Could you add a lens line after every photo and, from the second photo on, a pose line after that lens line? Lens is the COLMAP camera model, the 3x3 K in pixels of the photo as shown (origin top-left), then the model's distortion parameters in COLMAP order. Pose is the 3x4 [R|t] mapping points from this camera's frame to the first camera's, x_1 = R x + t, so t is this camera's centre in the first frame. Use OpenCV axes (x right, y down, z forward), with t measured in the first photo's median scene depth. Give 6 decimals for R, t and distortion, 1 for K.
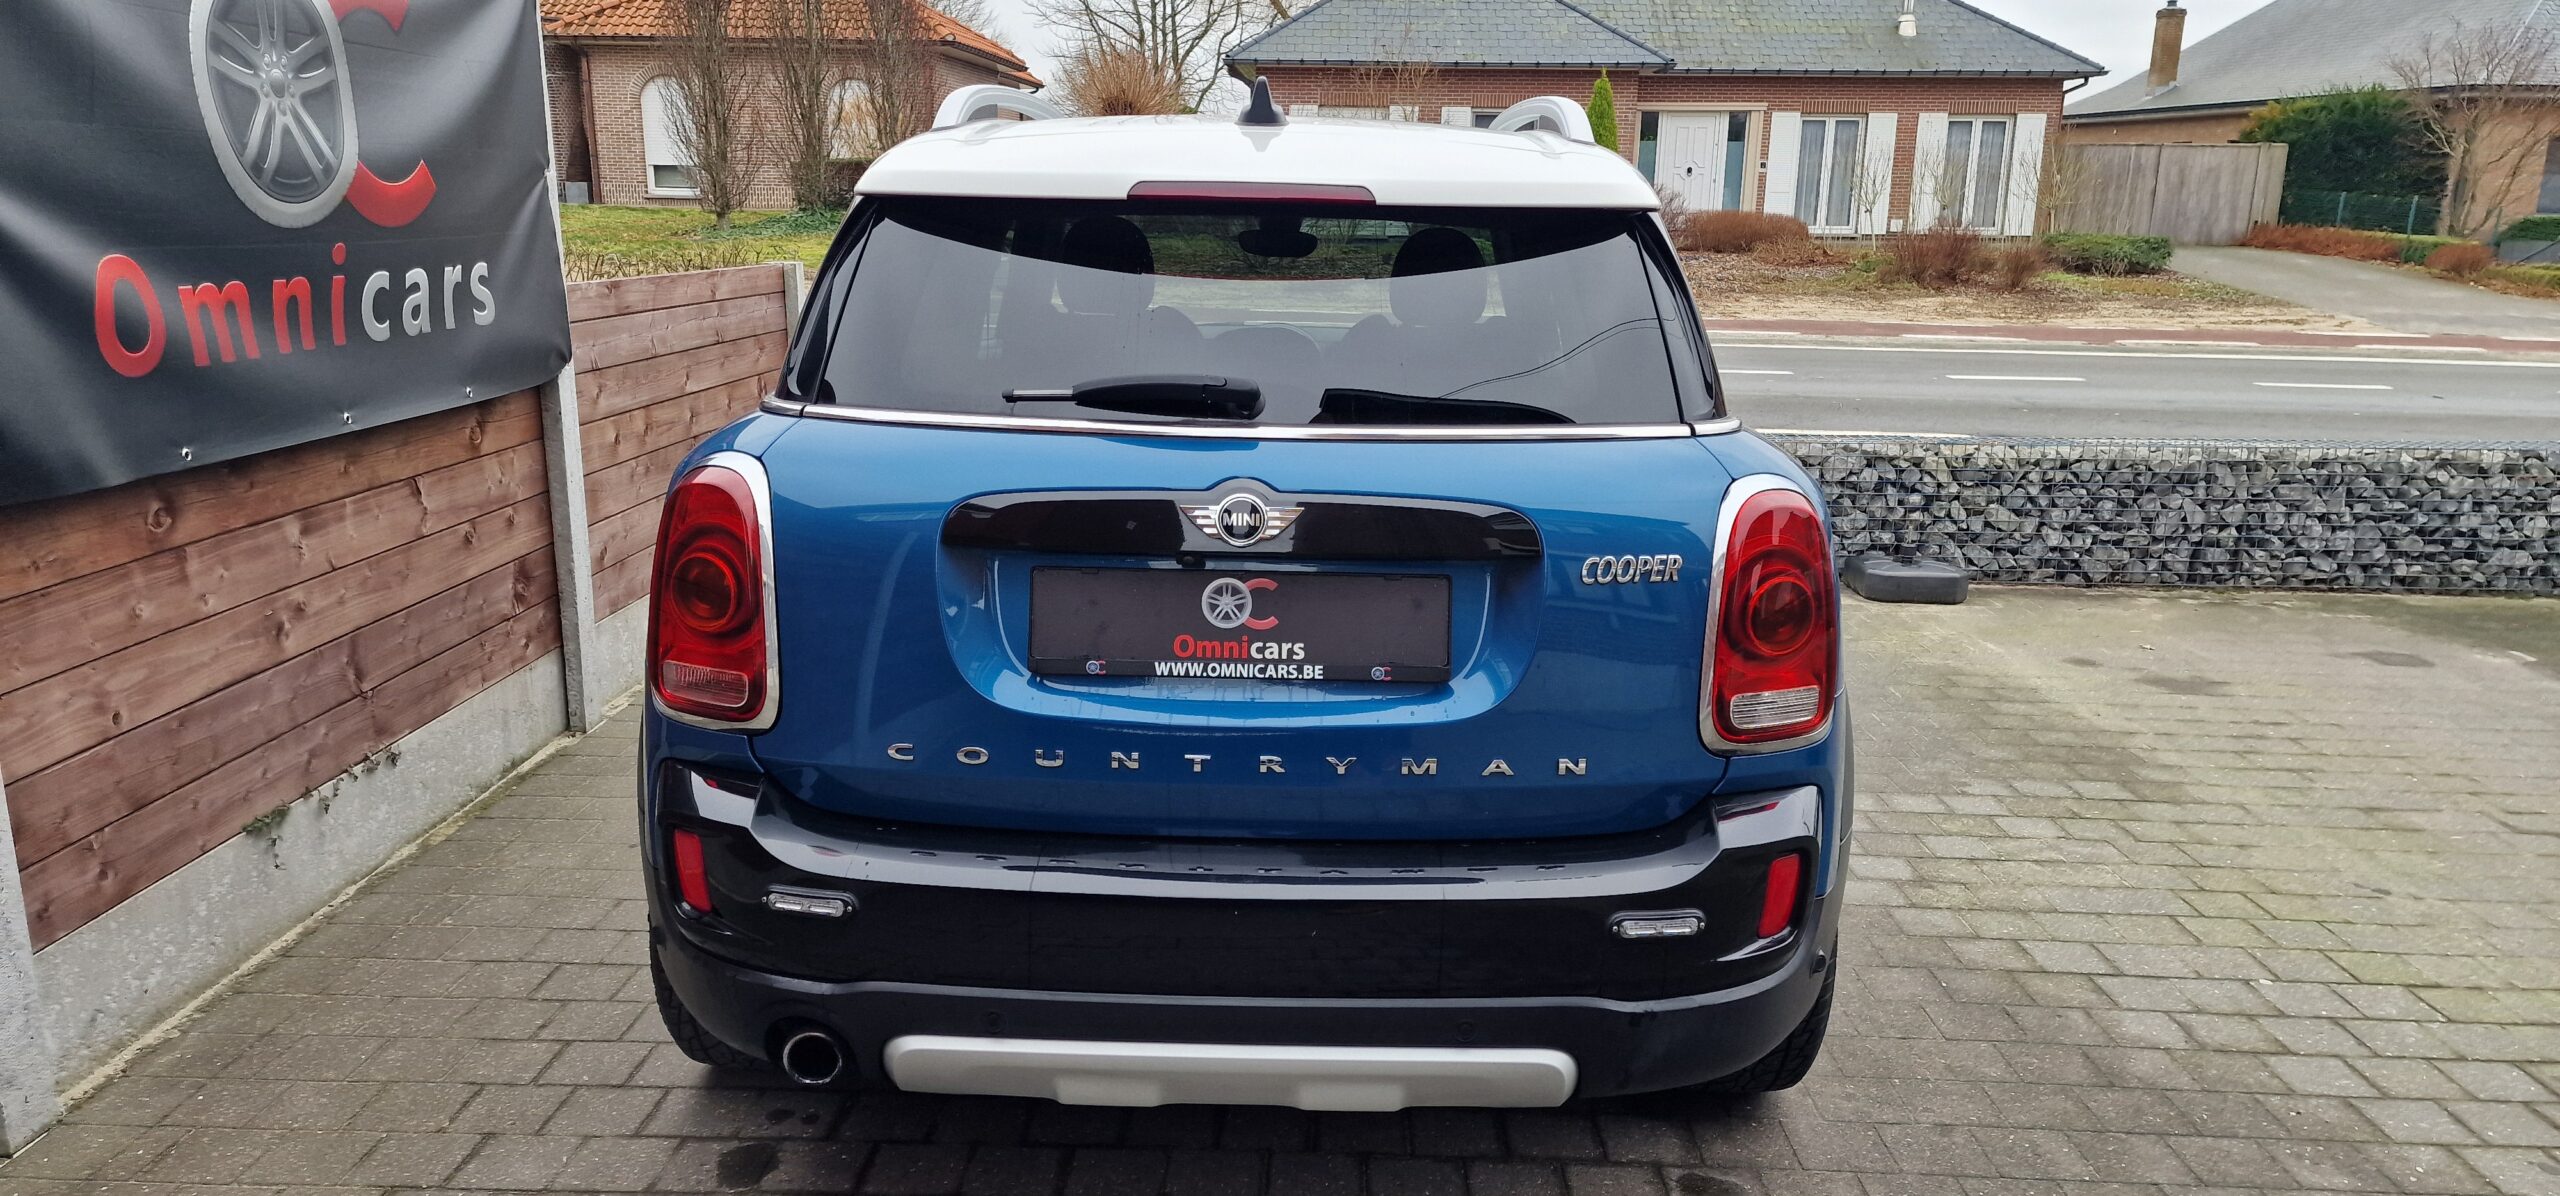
lens RADIAL K [[1712.5, 0, 1288.4], [0, 1712.5, 585.9], [0, 0, 1]] dist [0.053523, -0.030528]
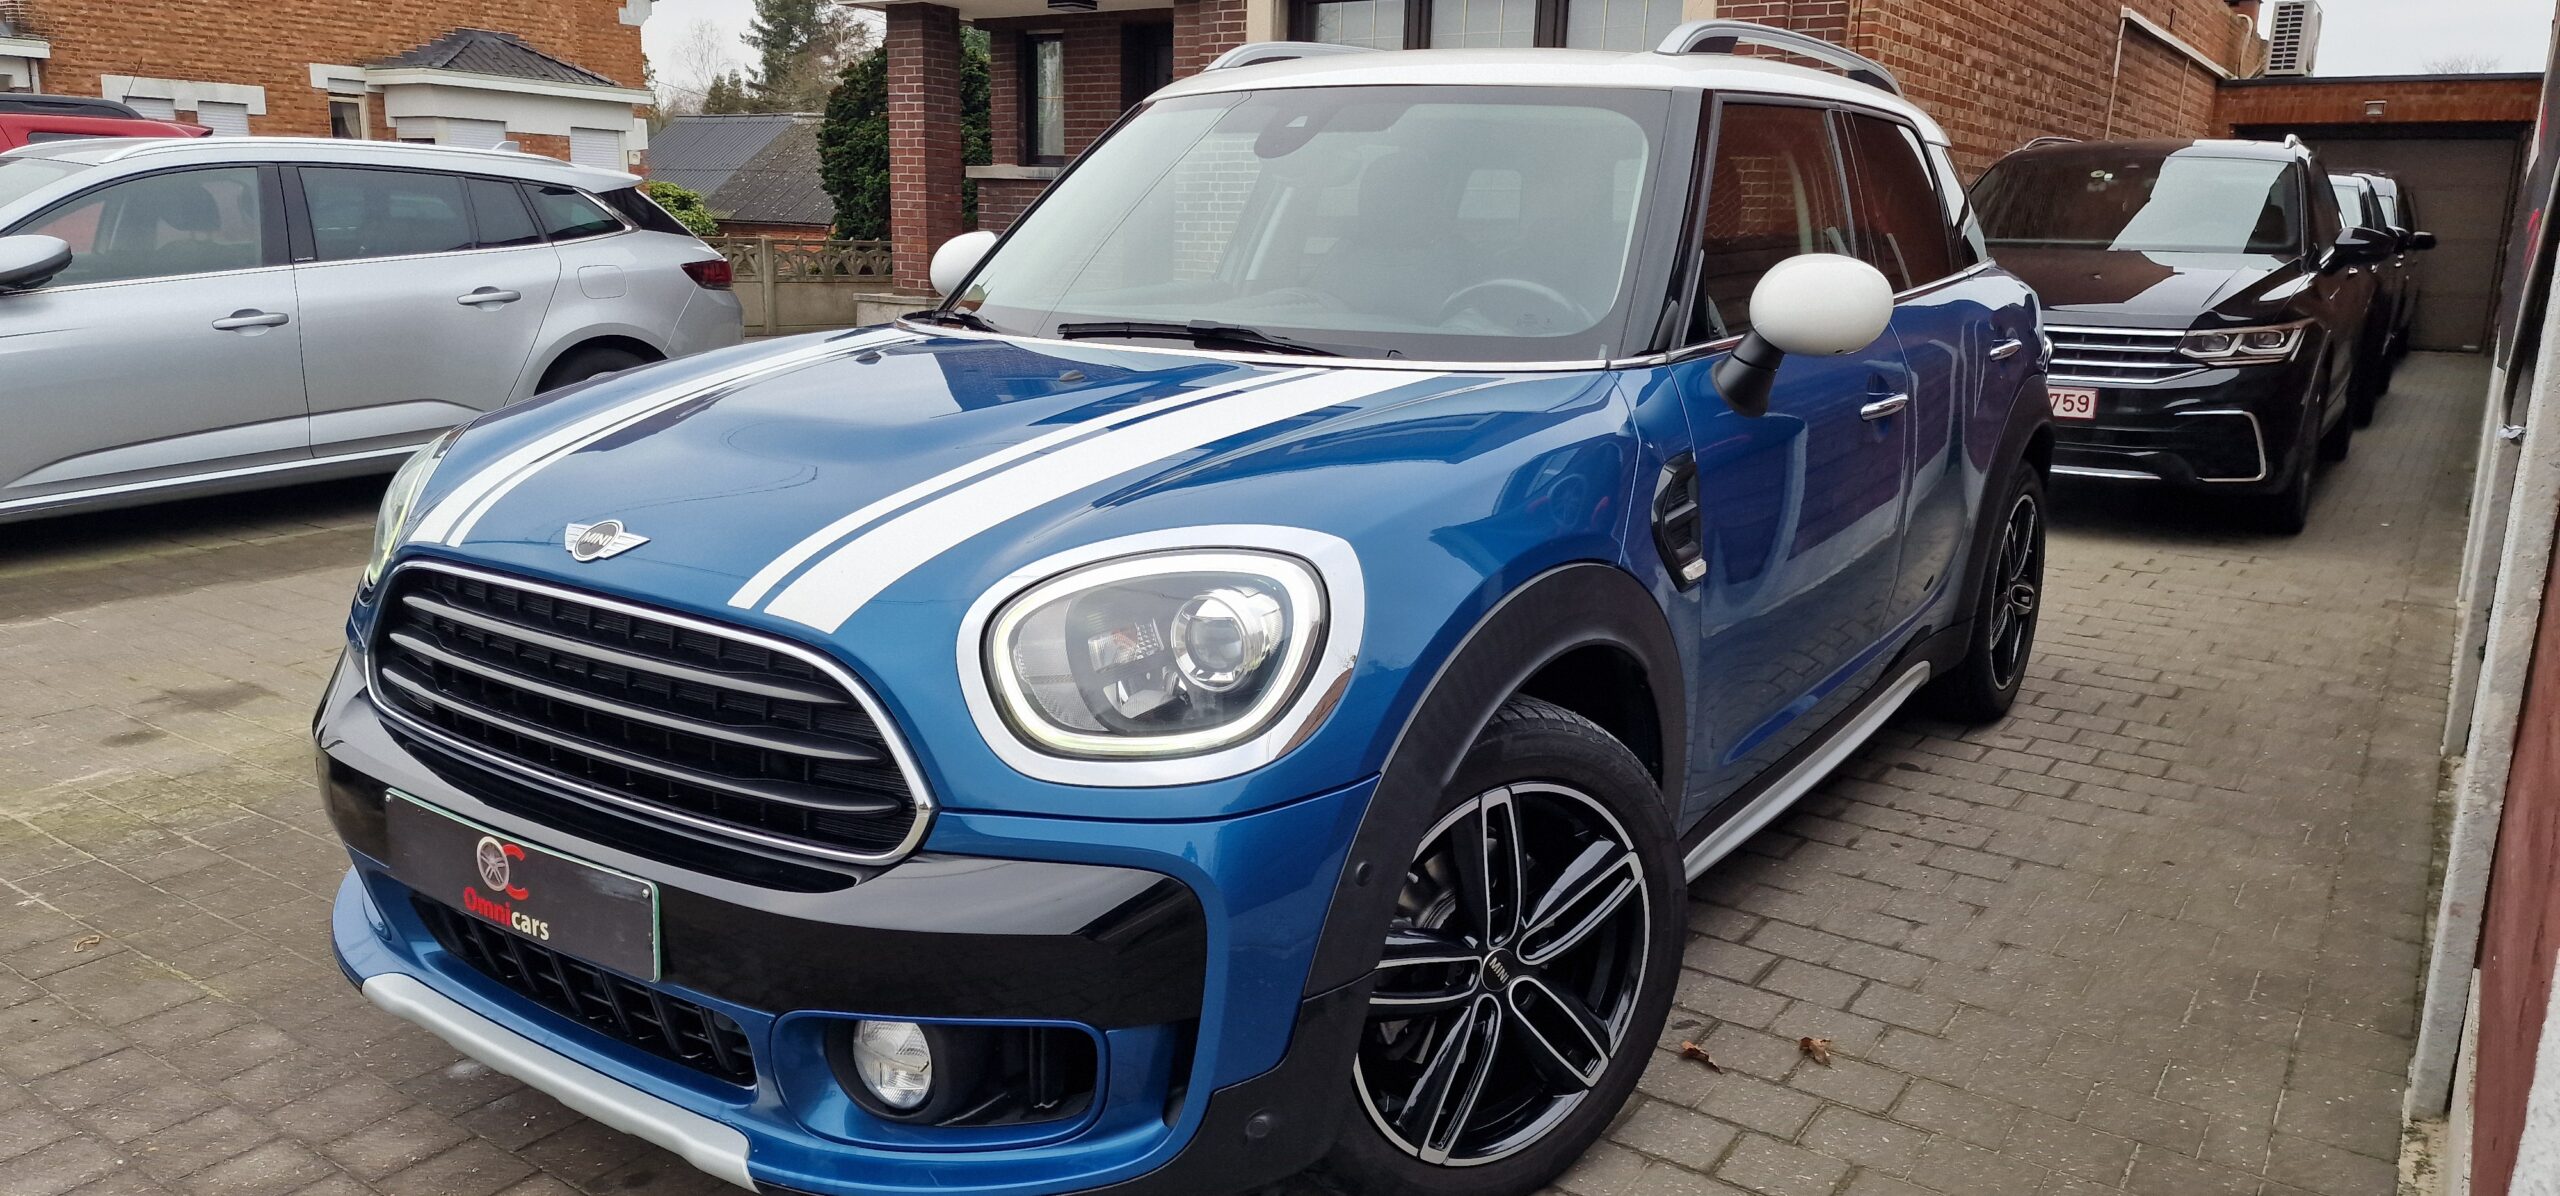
lens RADIAL K [[1712.5, 0, 1277.8], [0, 1712.5, 597.1], [0, 0, 1]] dist [0.053523, -0.030528]
pose [[-0.830967, -0.154712, 0.534377, -0.509164], [0.090630, 0.910074, 0.404414, -0.429356], [-0.548891, 0.384485, -0.742220, 2.098721]]
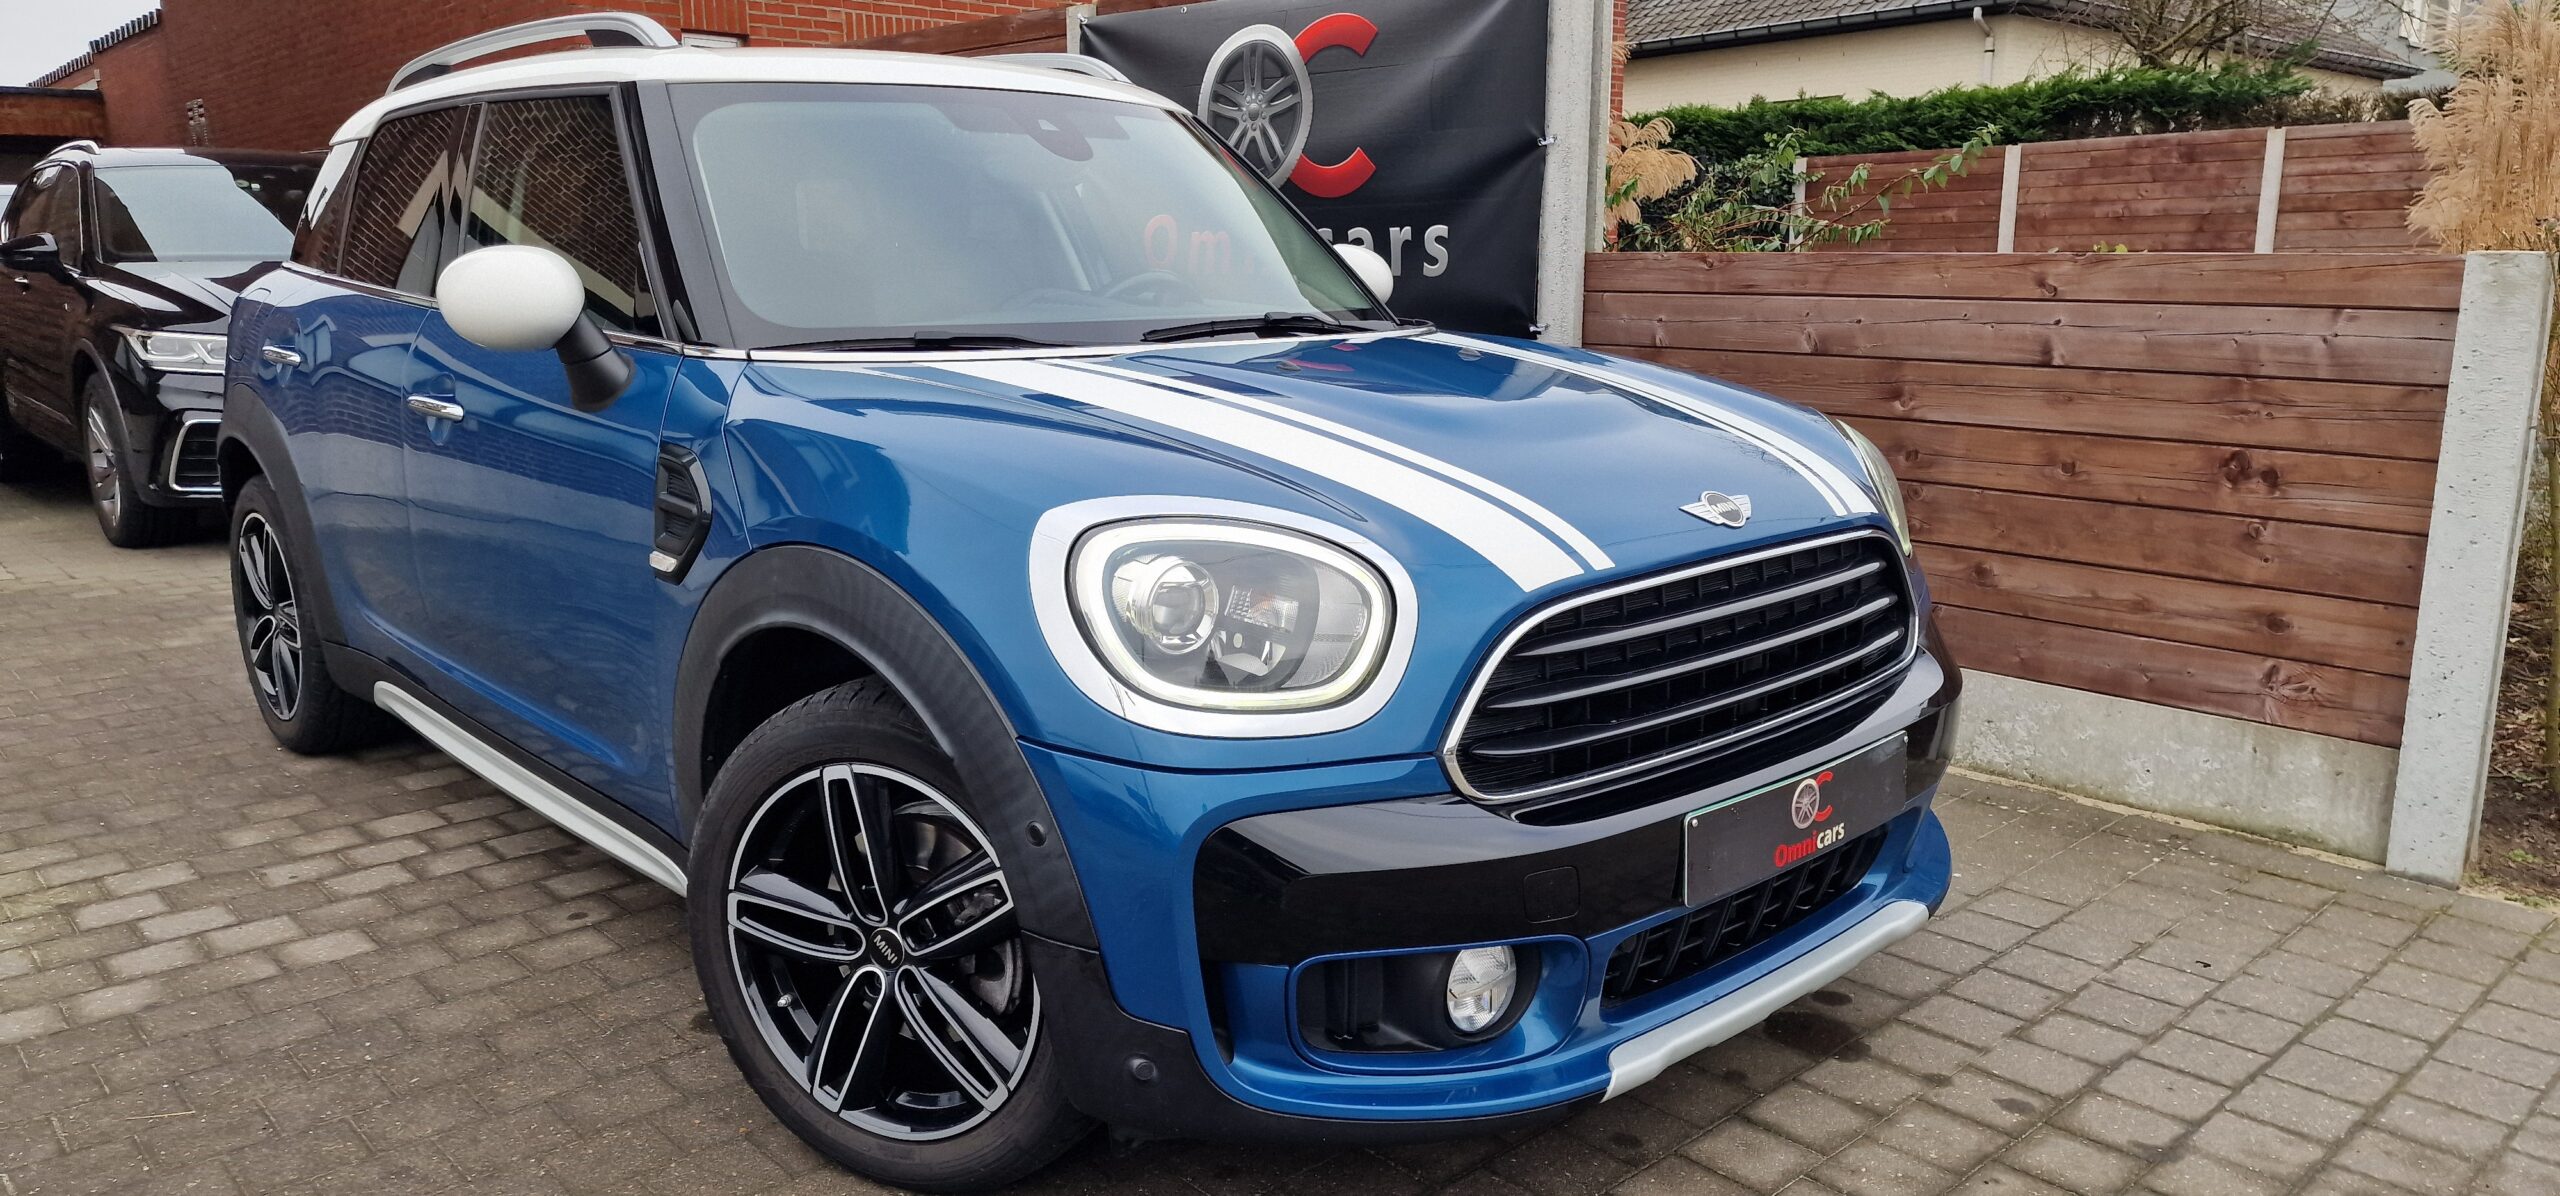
lens RADIAL K [[1712.5, 0, 1279.9], [0, 1712.5, 606.9], [0, 0, 1]] dist [0.053523, -0.030528]
pose [[-0.720184, 0.128049, -0.681864, 0.557255], [-0.161256, 0.925009, 0.344028, -0.391626], [0.674783, 0.357718, -0.645528, 2.099815]]
